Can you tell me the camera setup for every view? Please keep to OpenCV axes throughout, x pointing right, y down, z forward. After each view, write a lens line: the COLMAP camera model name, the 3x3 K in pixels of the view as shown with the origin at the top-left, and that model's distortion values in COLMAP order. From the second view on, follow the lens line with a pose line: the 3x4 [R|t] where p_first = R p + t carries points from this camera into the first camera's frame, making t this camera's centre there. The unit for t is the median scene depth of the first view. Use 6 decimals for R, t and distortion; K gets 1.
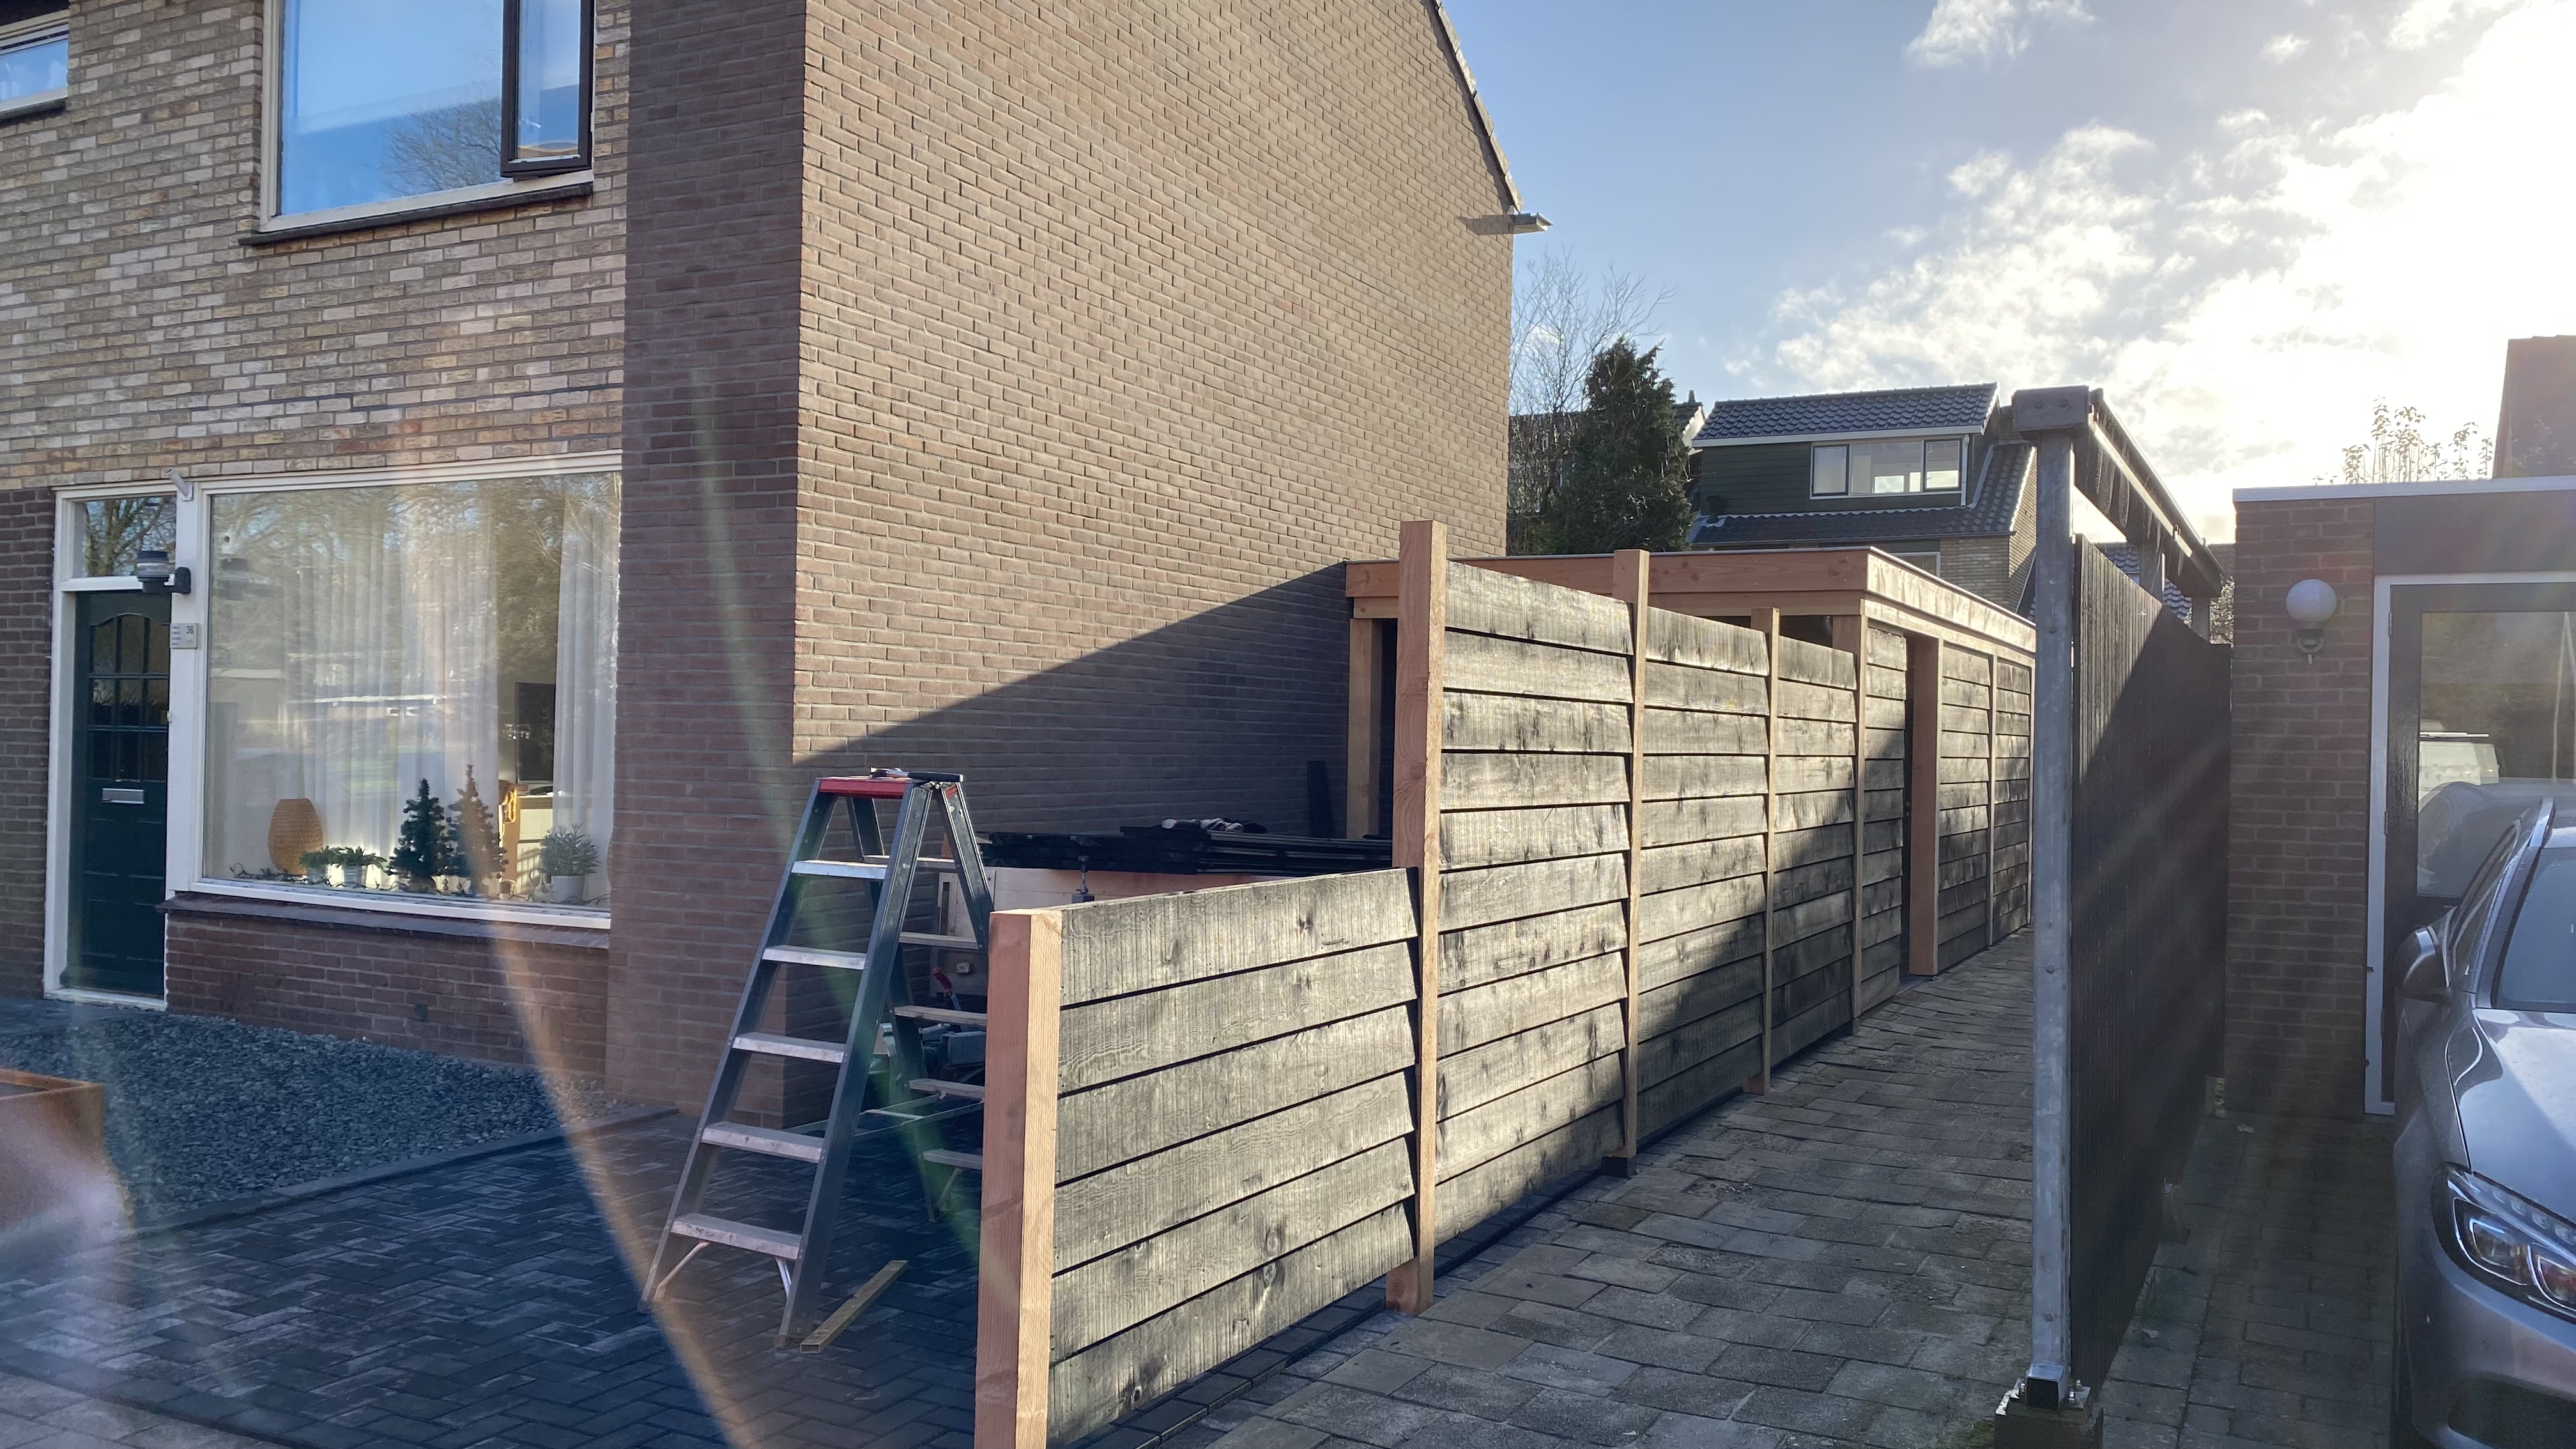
lens RADIAL K [[1992.1, 0, 1282.7], [0, 1992.1, 728.7], [0, 0, 1]] dist [0.031730, -0.000357]
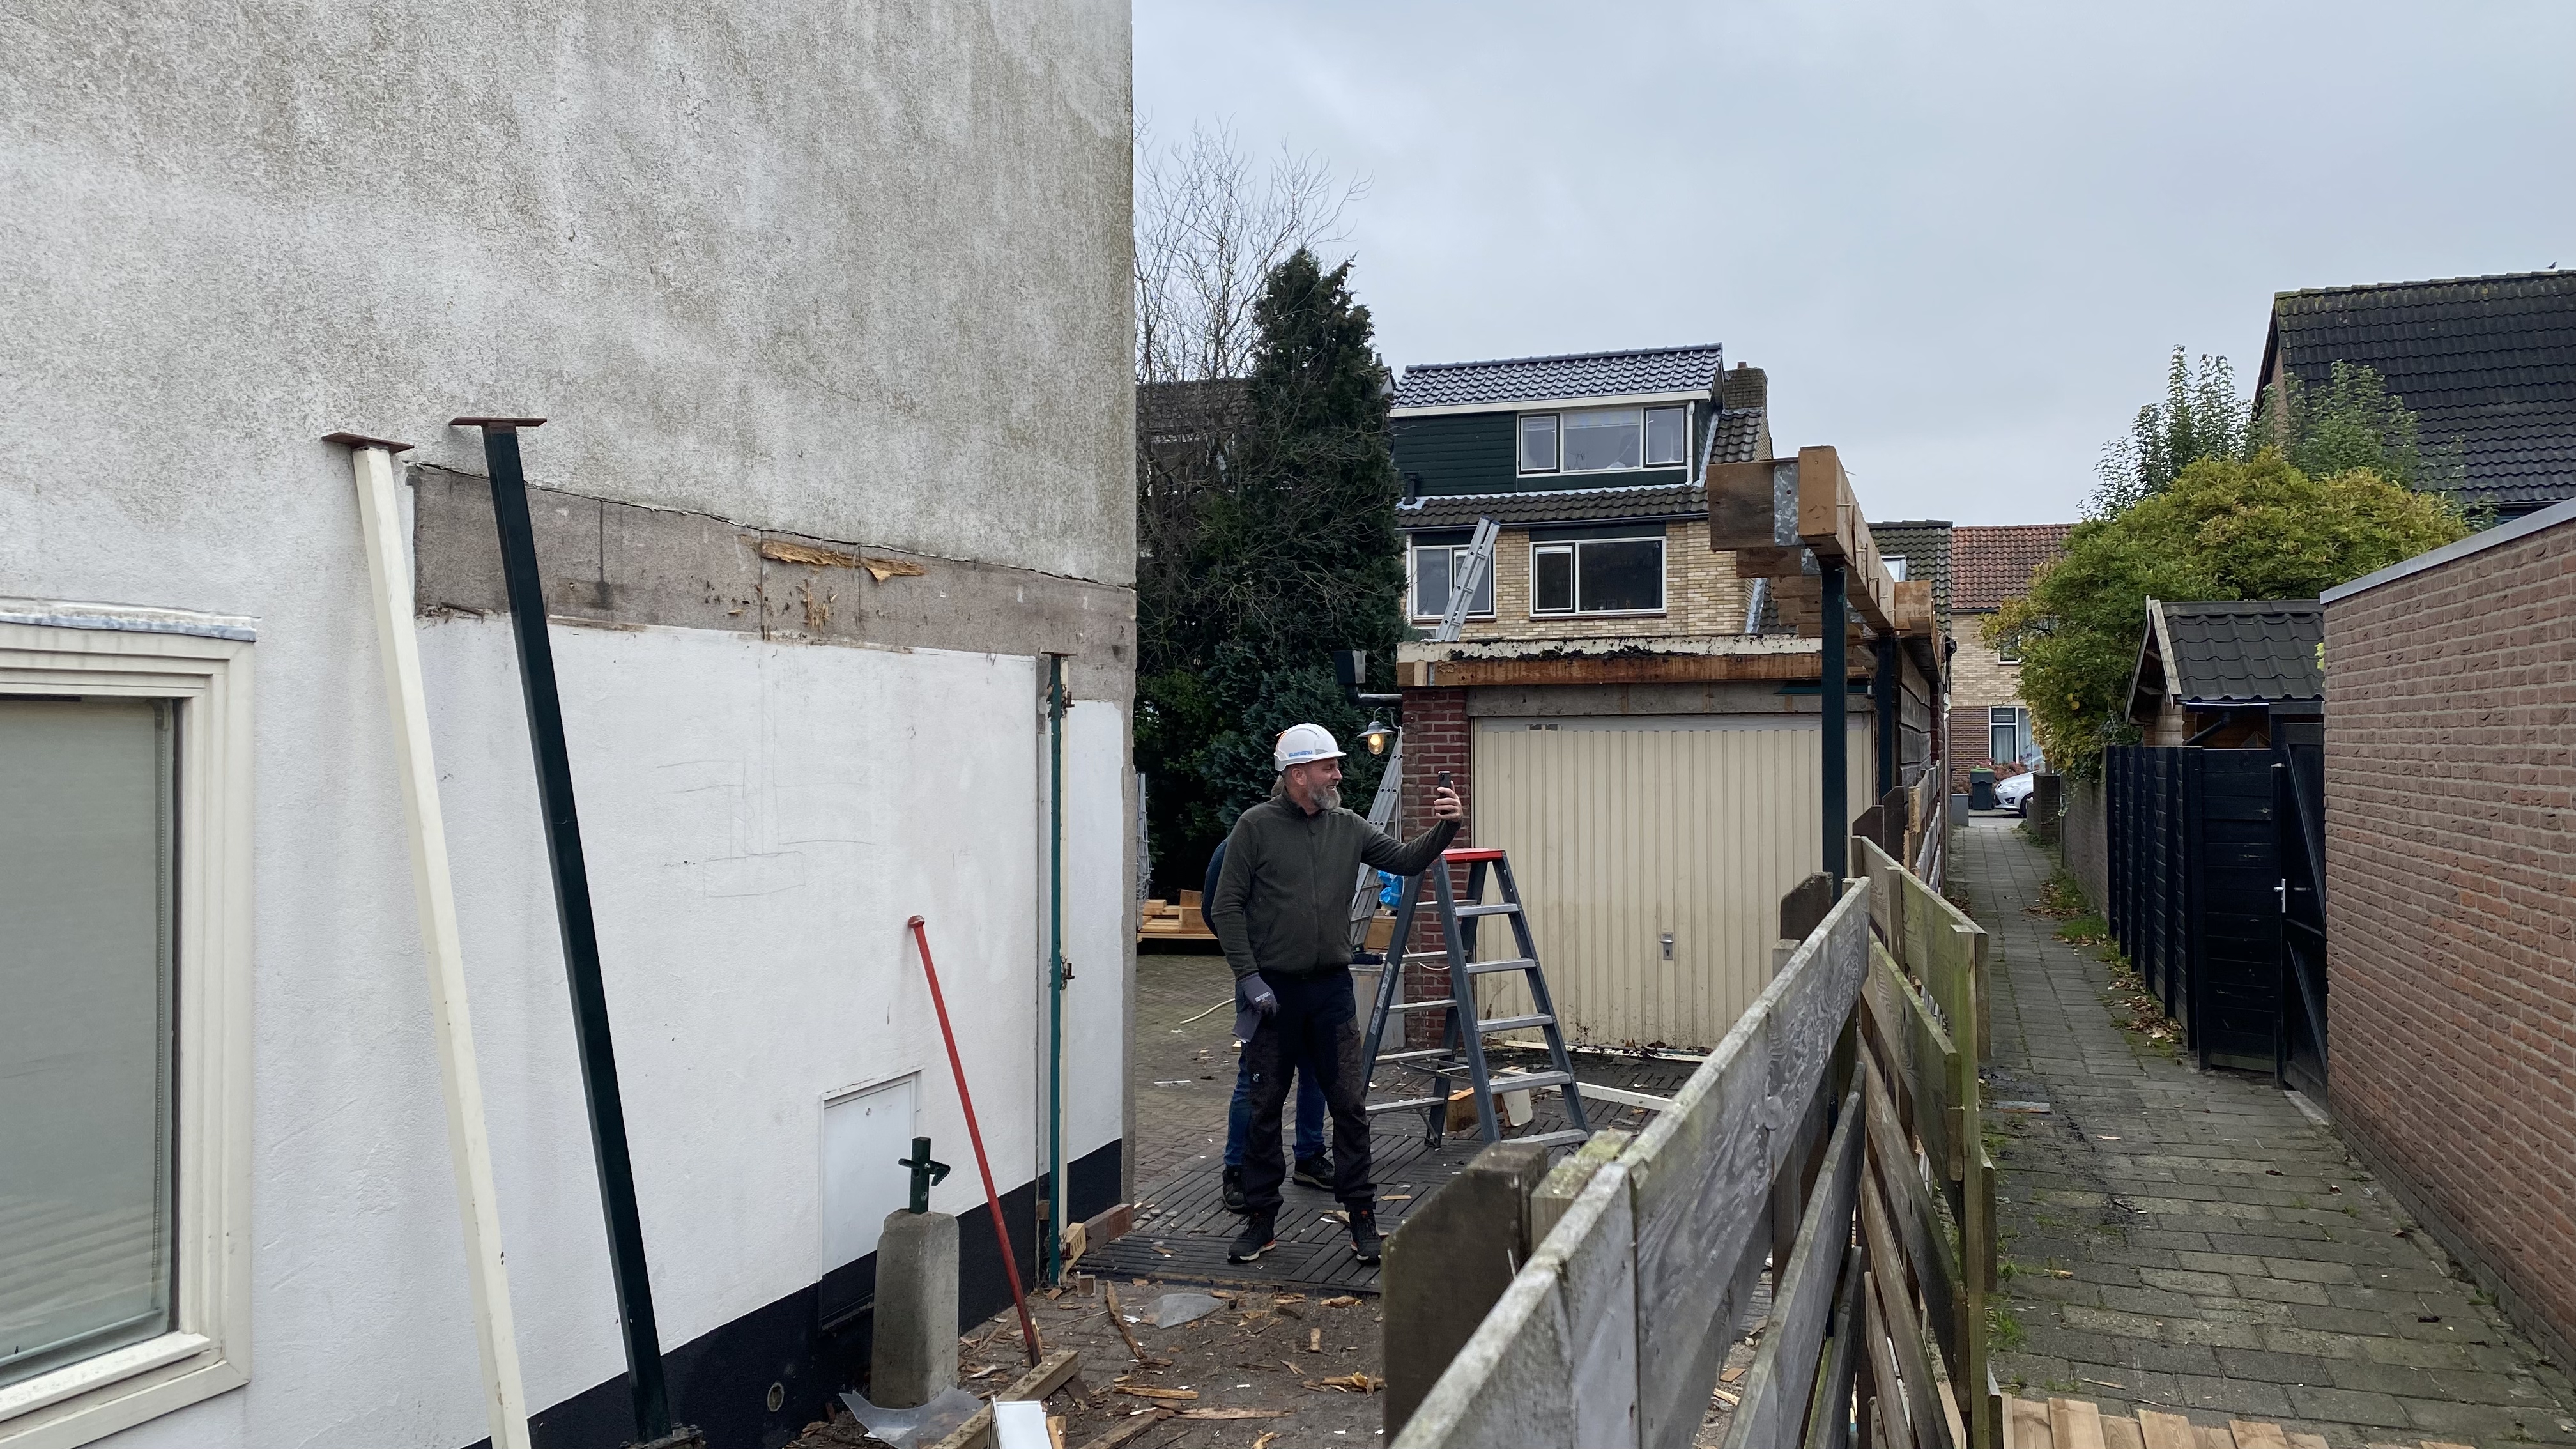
lens RADIAL K [[1968.9, 0, 1287.8], [0, 1968.9, 707.2], [0, 0, 1]] dist [0.062612, -0.076004]
pose [[0.986617, -0.021921, 0.161573, 0.103259], [0.023464, 0.999695, -0.007647, -0.043055], [-0.161356, 0.011335, 0.986831, 0.693299]]
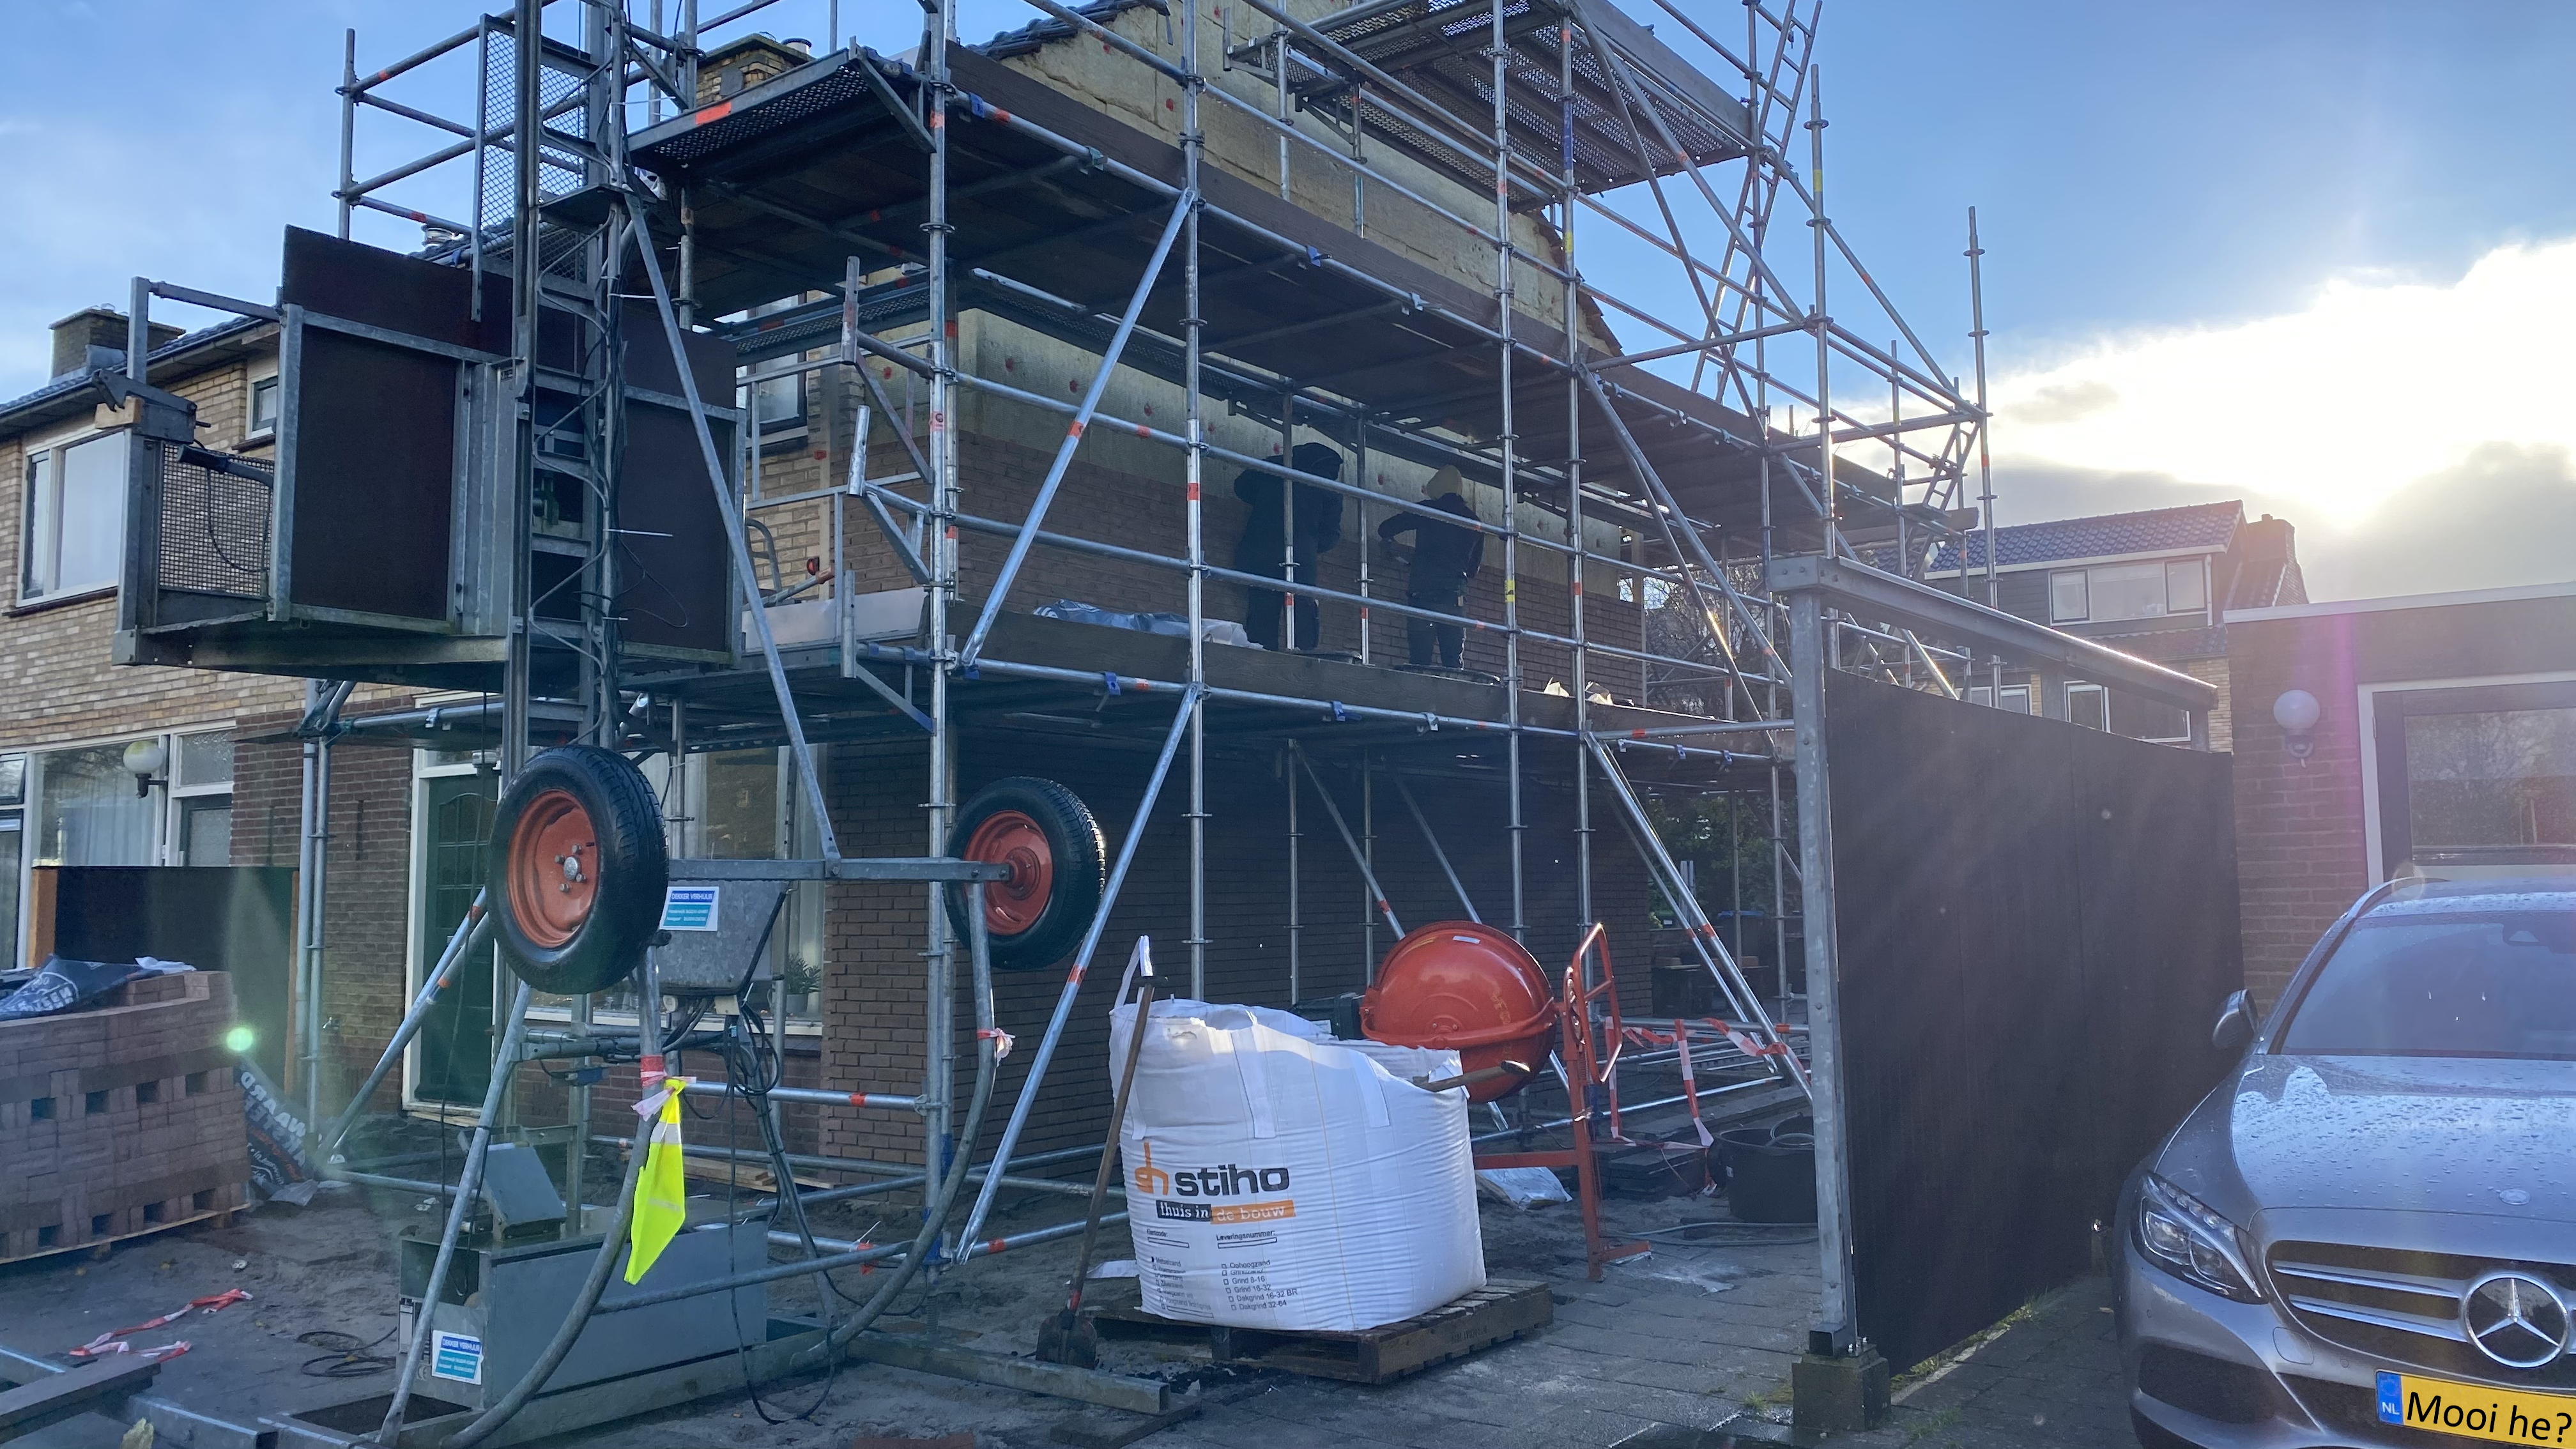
lens RADIAL K [[1994.0, 0, 1276.7], [0, 1994.0, 697.7], [0, 0, 1]] dist [0.038954, -0.026151]
pose [[0.988237, -0.041861, -0.147086, 0.111431], [0.028218, 0.995205, -0.093649, 0.015088], [0.150301, 0.088397, 0.984680, -0.158904]]
